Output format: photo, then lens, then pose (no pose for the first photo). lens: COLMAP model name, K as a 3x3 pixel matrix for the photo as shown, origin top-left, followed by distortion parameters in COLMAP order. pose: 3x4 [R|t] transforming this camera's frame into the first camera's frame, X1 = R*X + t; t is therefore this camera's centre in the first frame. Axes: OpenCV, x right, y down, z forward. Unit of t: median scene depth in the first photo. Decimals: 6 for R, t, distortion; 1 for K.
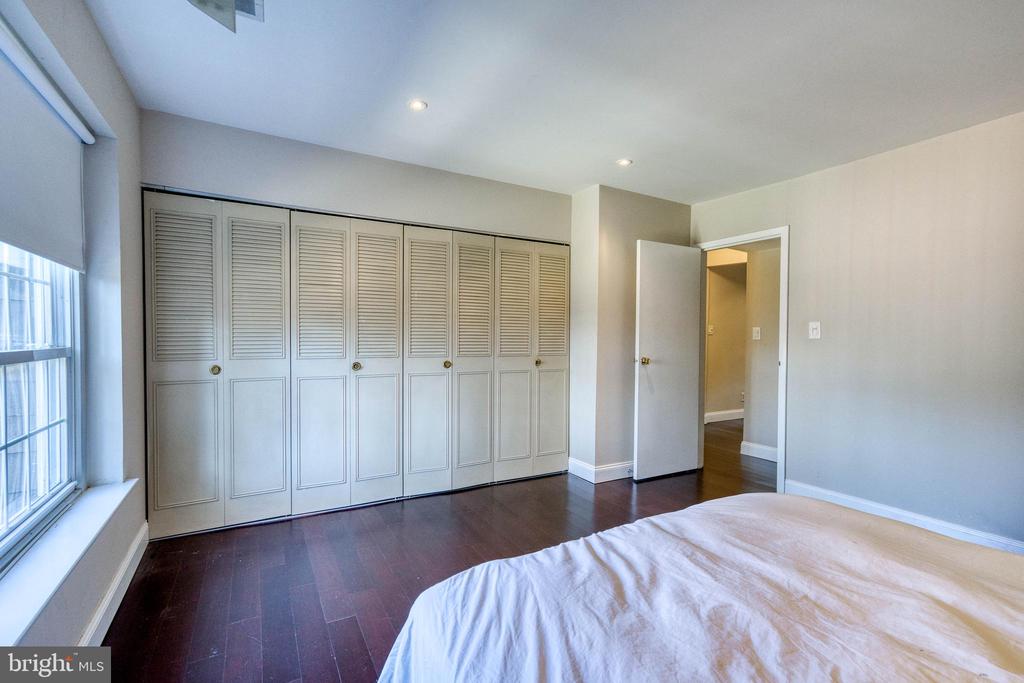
lens RADIAL K [[471.0, 0, 507.7], [0, 471.0, 334.7], [0, 0, 1]] dist [0.002466, 0.001390]
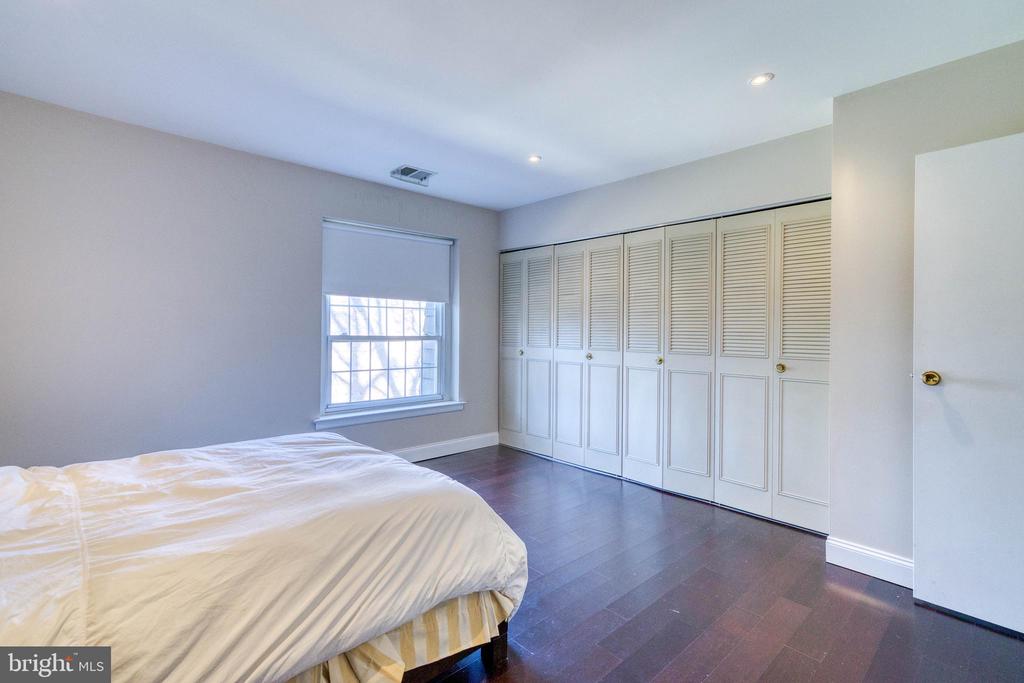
lens RADIAL K [[466.8, 0, 504.0], [0, 466.8, 318.5], [0, 0, 1]] dist [0.002844, 0.000840]
pose [[0.221026, -0.034026, -0.974674, 0.799377], [-0.007948, 0.999295, -0.036688, 0.012928], [0.975236, 0.015856, 0.220600, 0.472907]]
